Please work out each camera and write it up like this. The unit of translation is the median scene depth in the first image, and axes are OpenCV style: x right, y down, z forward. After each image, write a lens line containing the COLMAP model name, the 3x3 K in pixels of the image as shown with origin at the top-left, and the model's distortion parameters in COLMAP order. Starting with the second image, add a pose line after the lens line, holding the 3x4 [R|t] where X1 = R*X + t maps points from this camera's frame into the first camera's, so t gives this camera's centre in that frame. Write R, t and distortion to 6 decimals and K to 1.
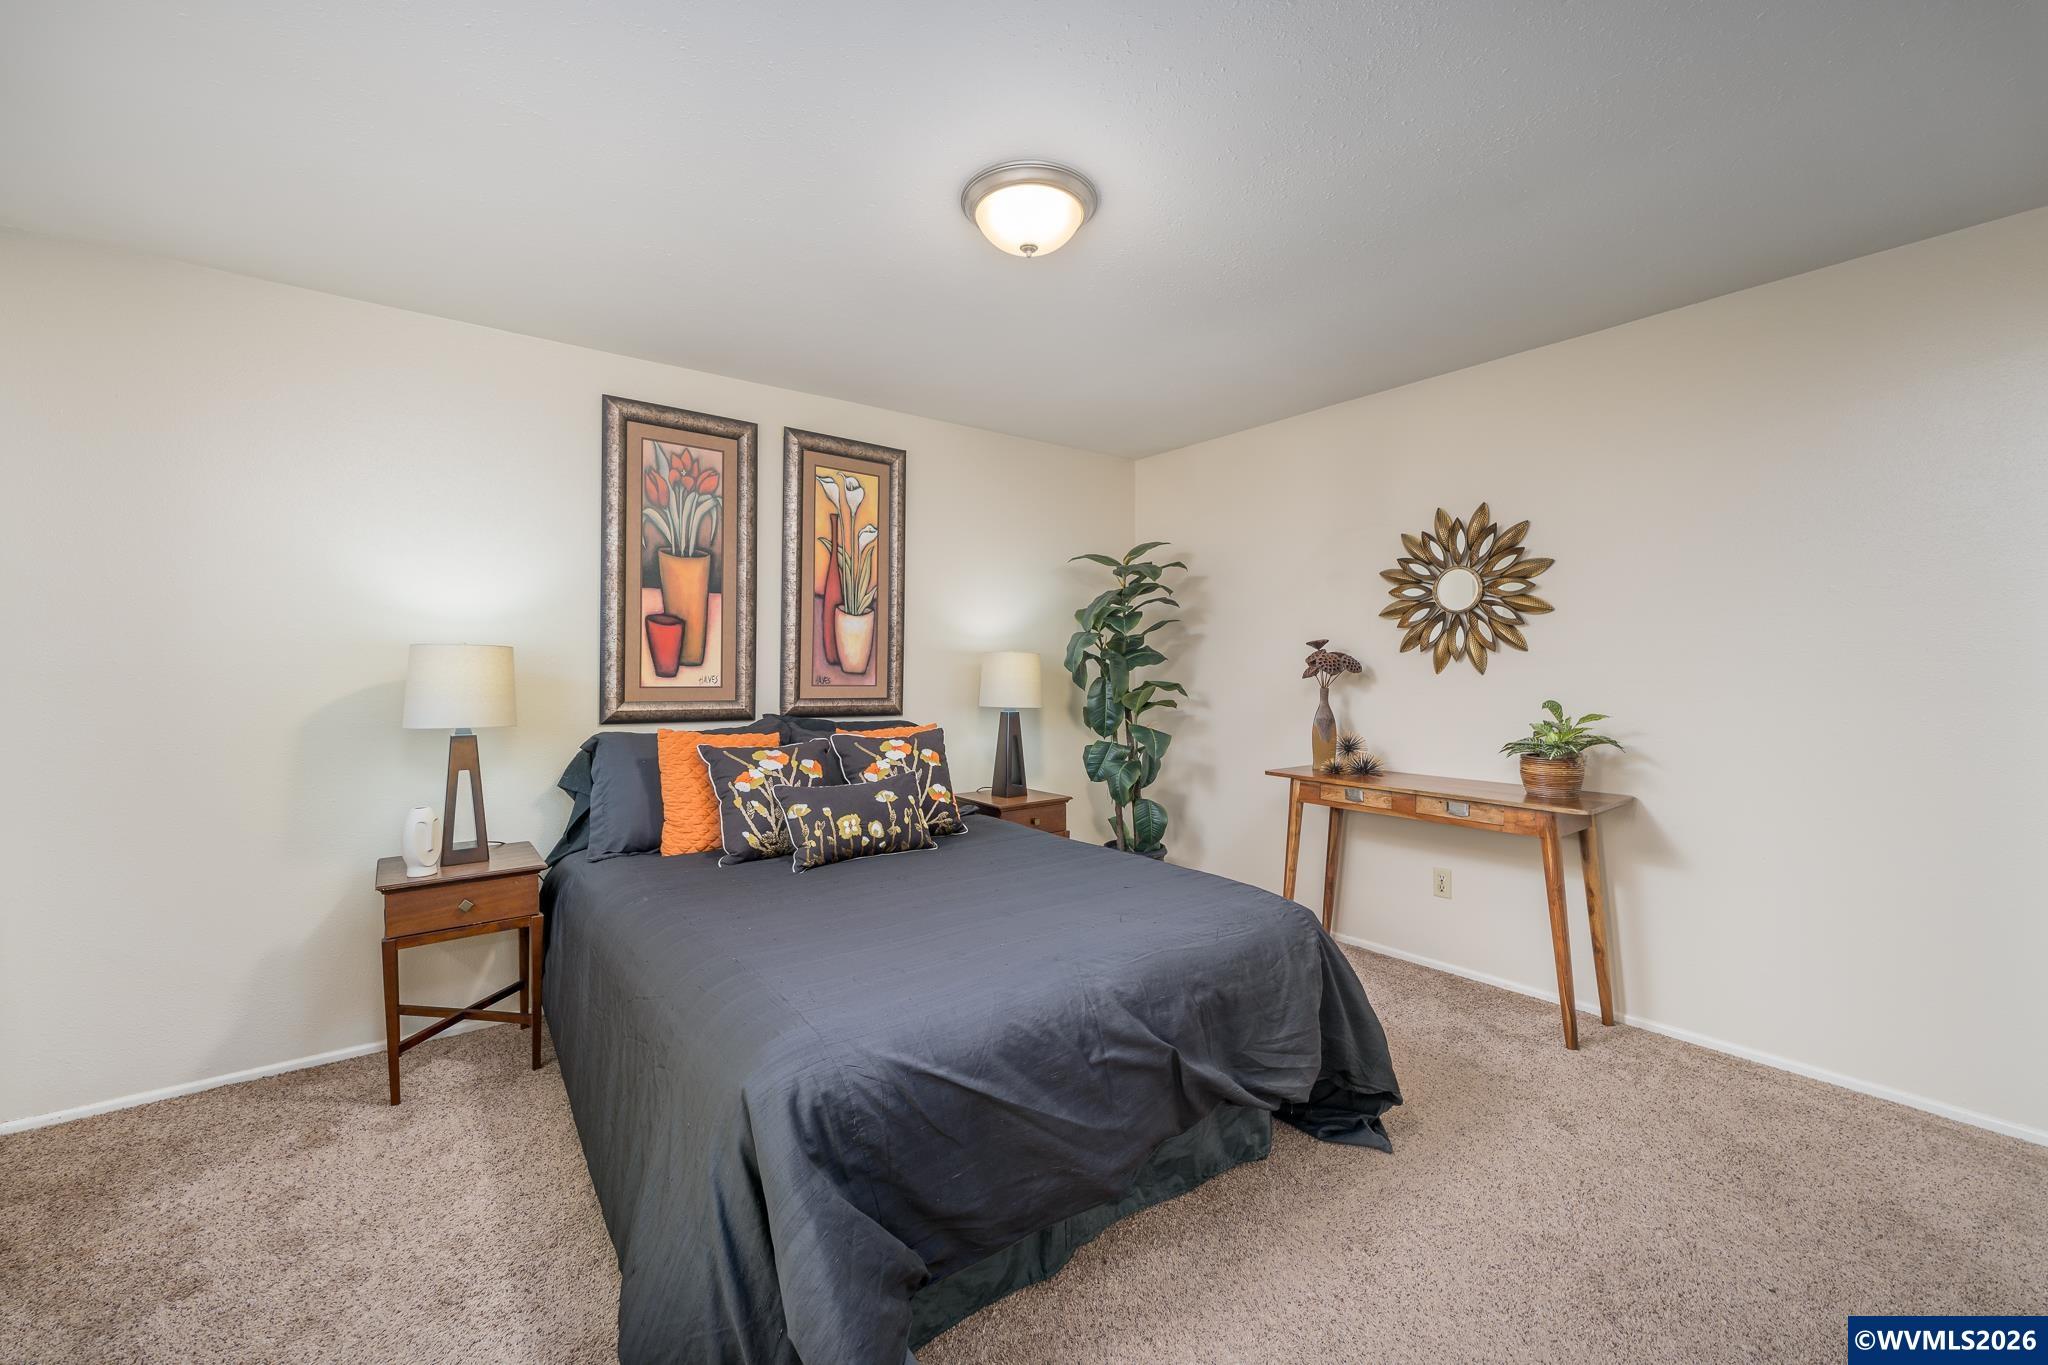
lens RADIAL K [[828.4, 0, 1018.7], [0, 828.4, 682.9], [0, 0, 1]] dist [-0.000405, -0.000040]
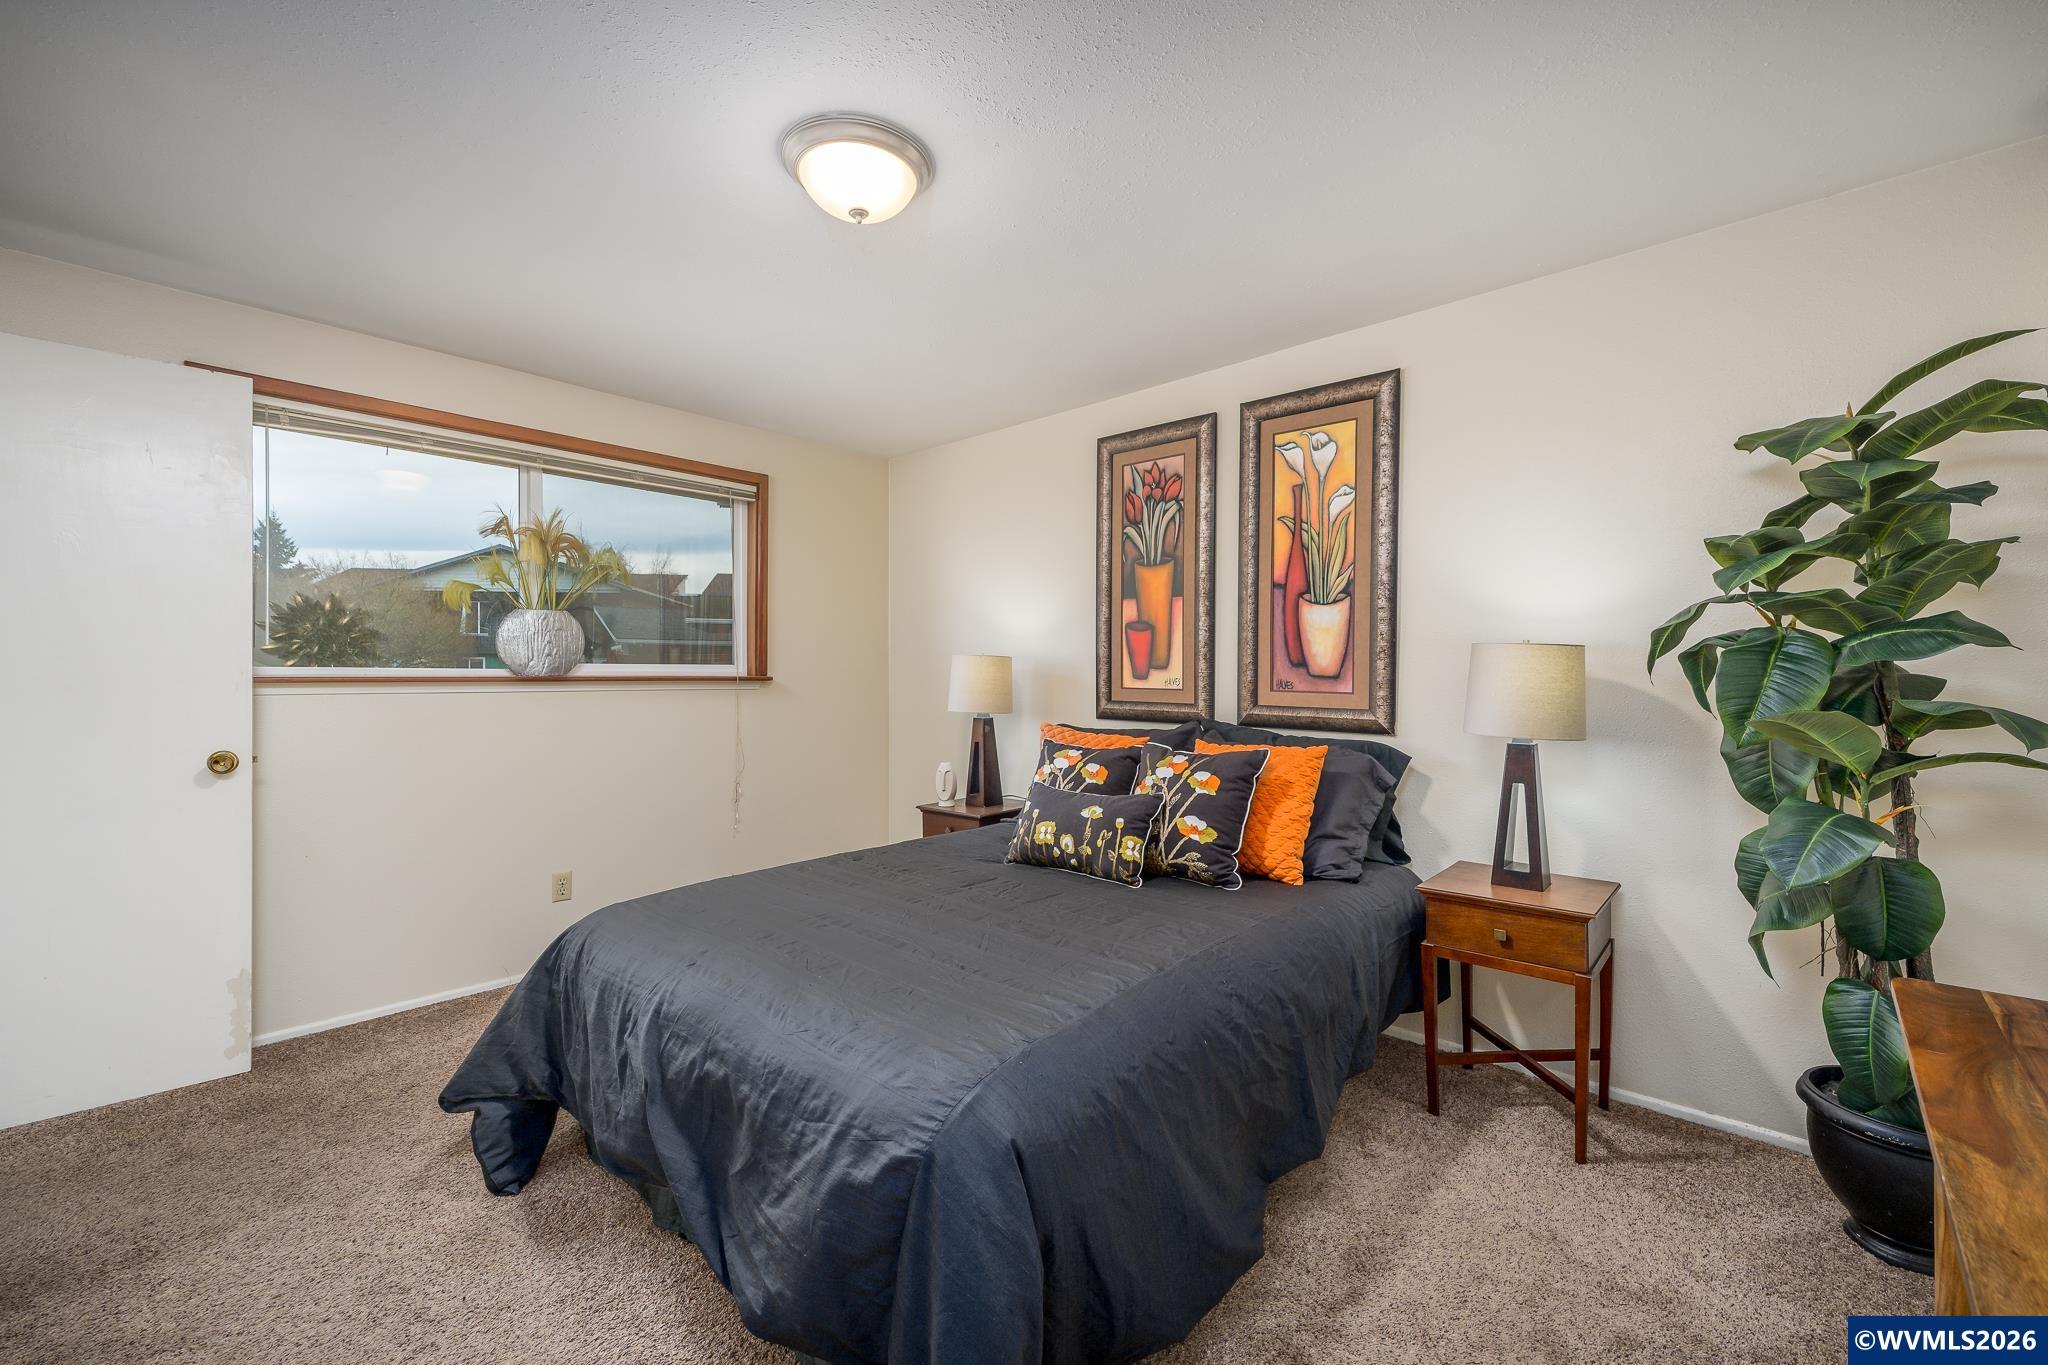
lens RADIAL K [[828.4, 0, 1018.7], [0, 828.4, 682.9], [0, 0, 1]] dist [-0.000405, -0.000040]
pose [[0.177226, 0.012457, -0.984091, 0.584330], [-0.017209, 0.999806, 0.009557, -0.009202], [0.984020, 0.015241, 0.177406, 0.620595]]
